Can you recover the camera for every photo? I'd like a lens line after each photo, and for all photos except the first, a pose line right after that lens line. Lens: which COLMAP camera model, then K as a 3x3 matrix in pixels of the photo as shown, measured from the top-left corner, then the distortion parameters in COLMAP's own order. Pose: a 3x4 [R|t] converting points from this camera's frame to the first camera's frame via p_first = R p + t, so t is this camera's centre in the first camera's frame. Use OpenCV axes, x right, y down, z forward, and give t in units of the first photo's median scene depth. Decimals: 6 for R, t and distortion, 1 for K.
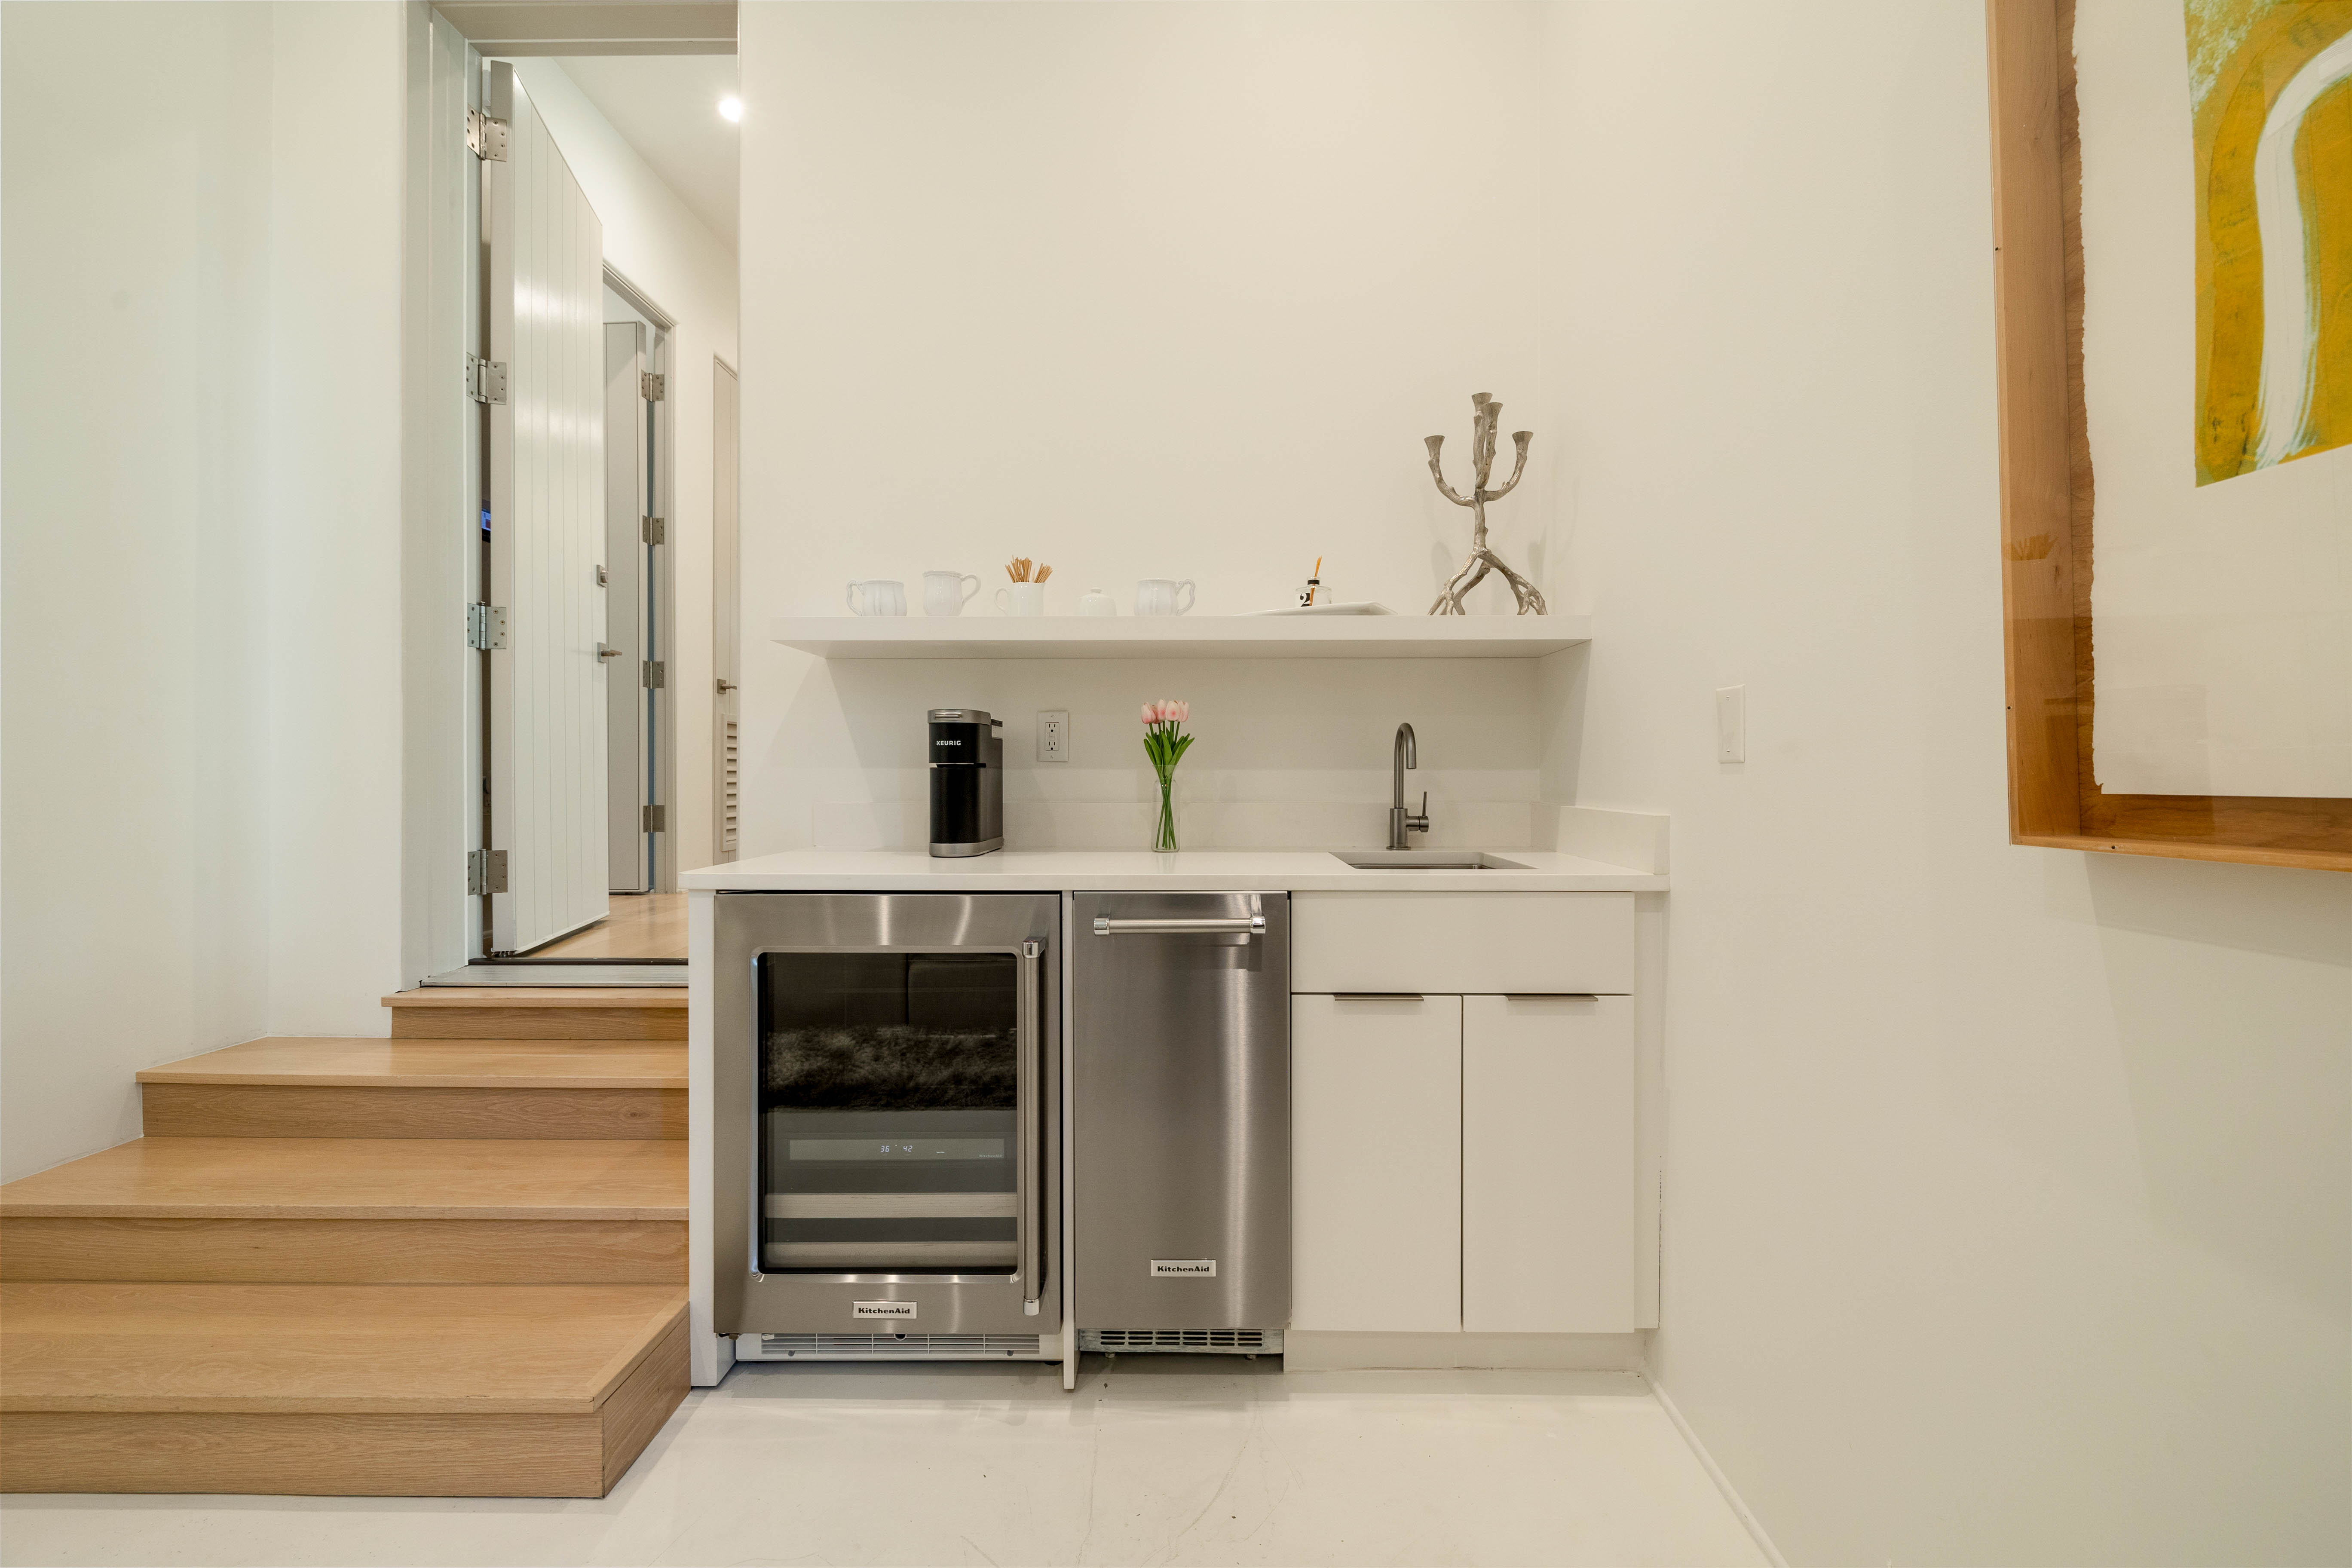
lens RADIAL K [[1002.1, 0, 1166.3], [0, 1002.1, 784.2], [0, 0, 1]] dist [-0.001433, -0.000771]
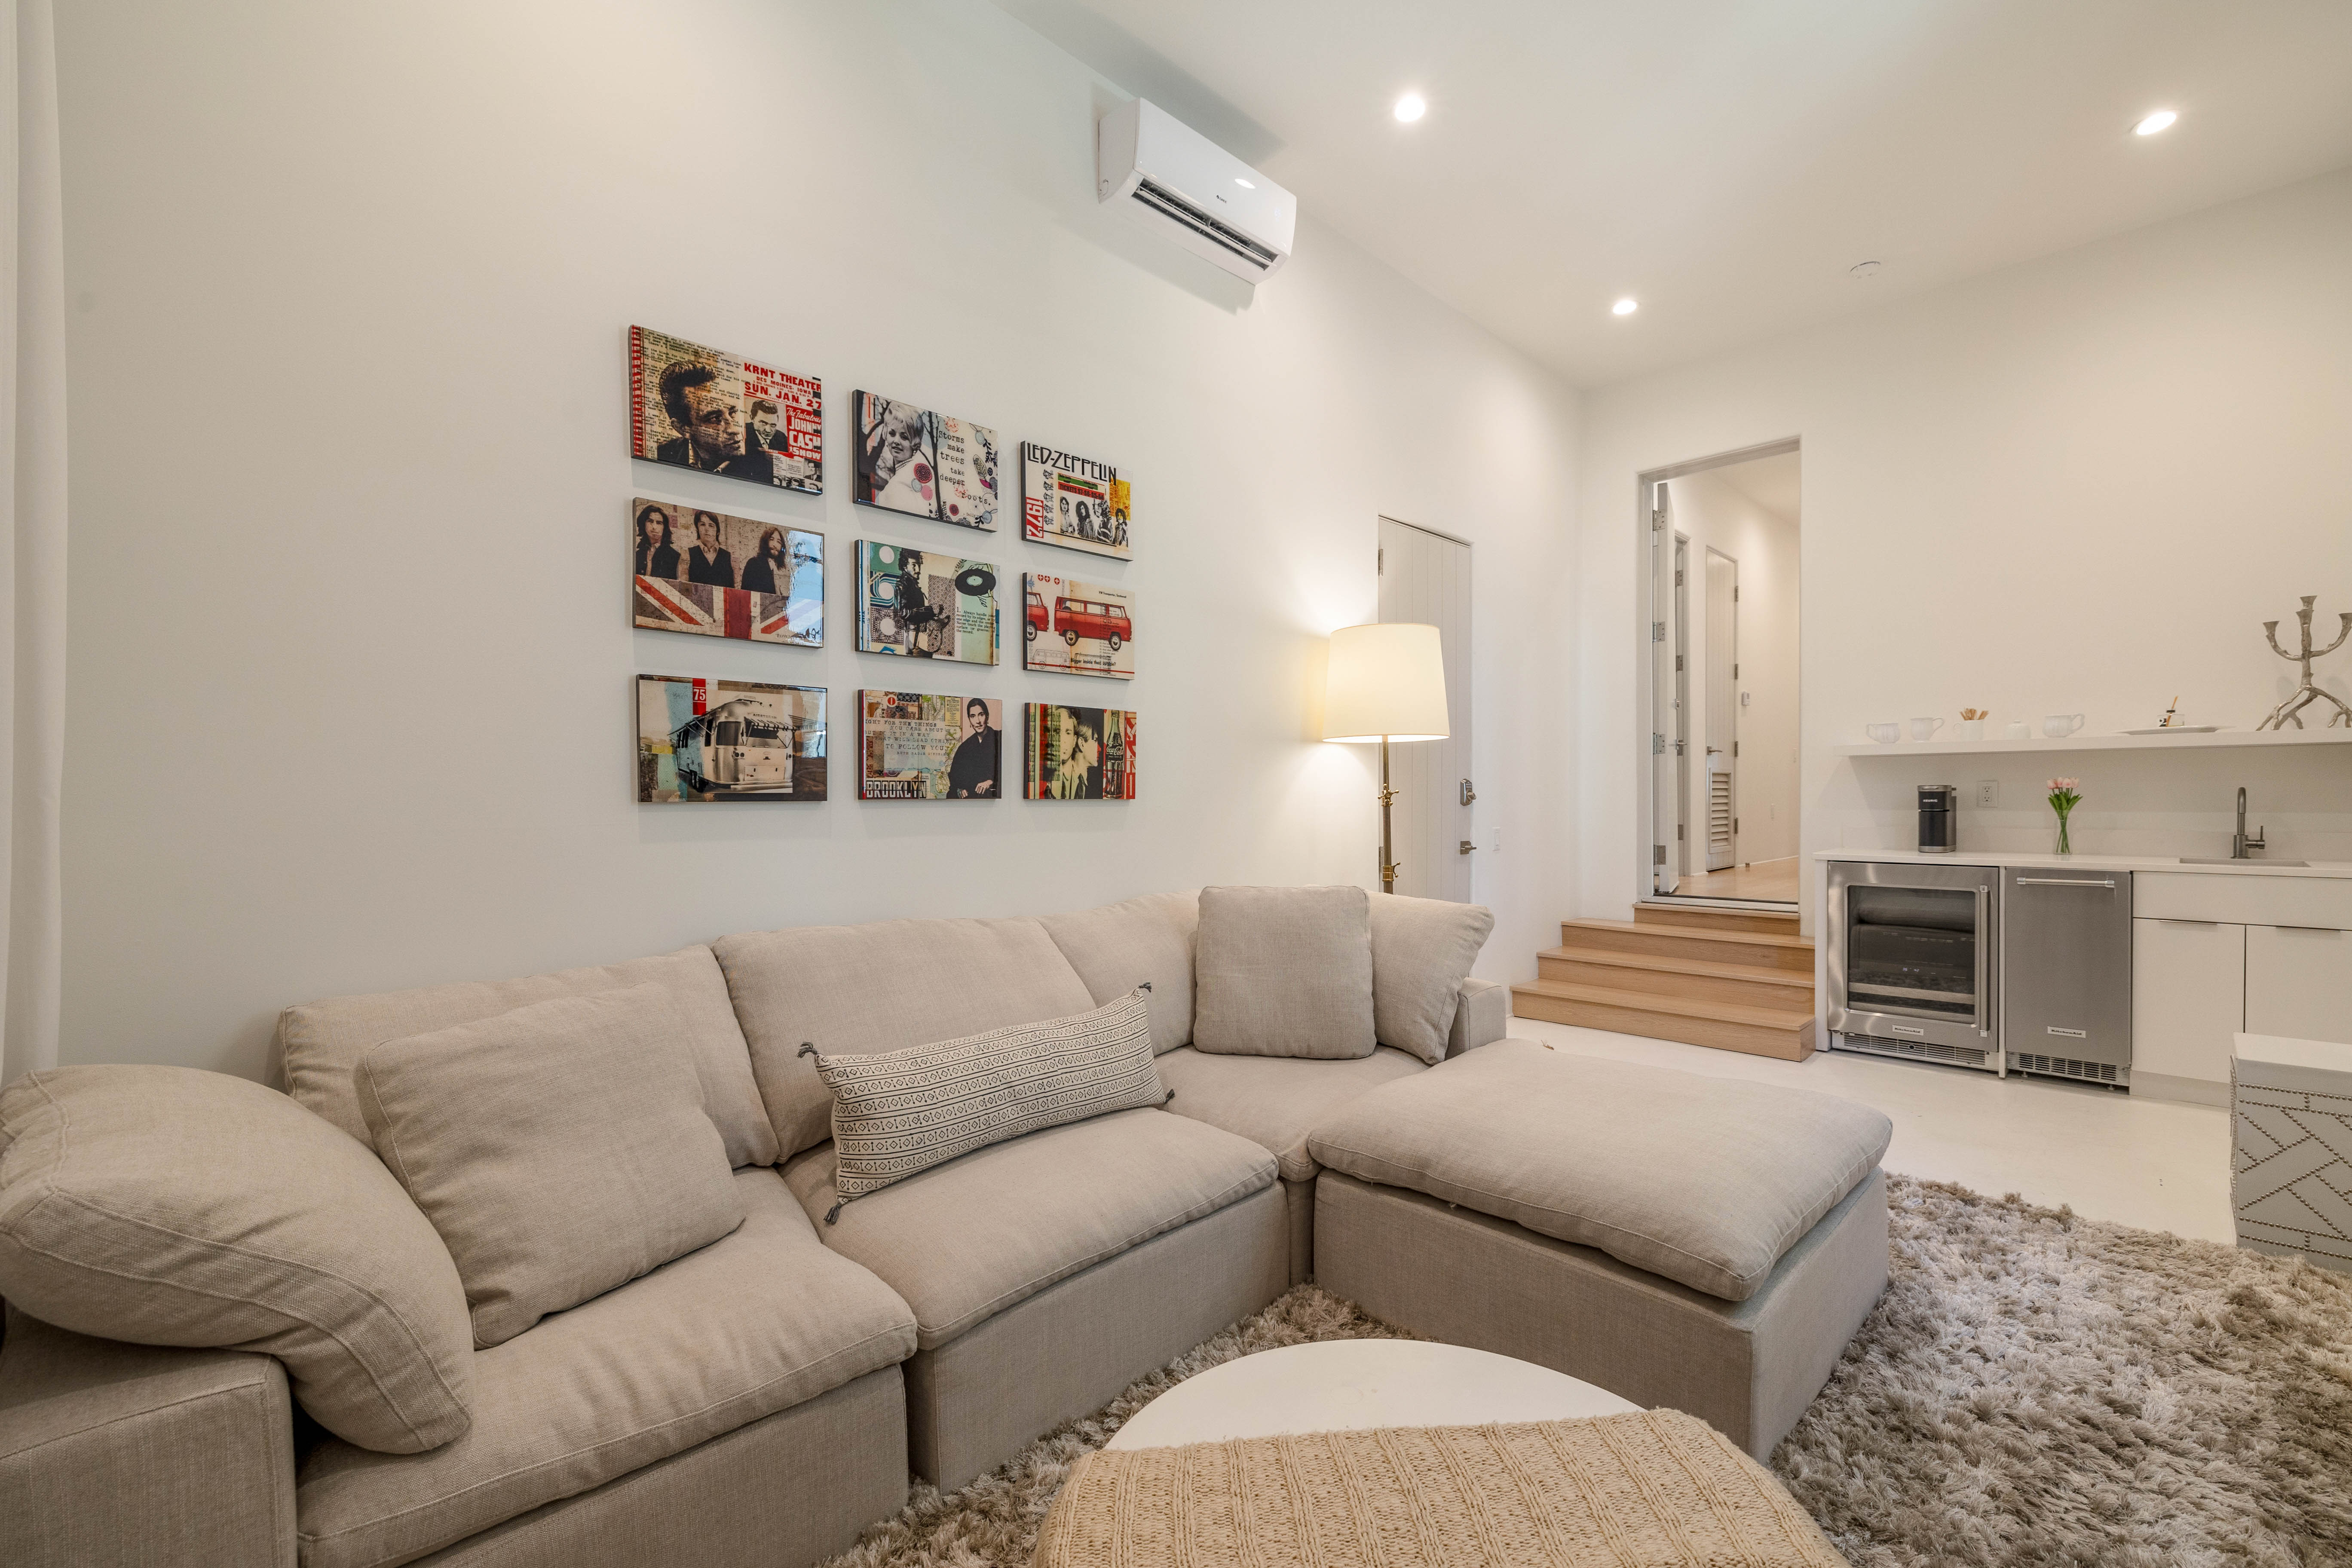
lens RADIAL K [[1002.1, 0, 1174.6], [0, 1002.1, 806.4], [0, 0, 1]] dist [-0.001433, -0.000771]
pose [[0.722896, 0.002874, -0.690951, 0.095054], [0.003879, 0.999959, 0.008218, -0.049753], [0.690946, -0.008620, 0.722855, -1.611470]]
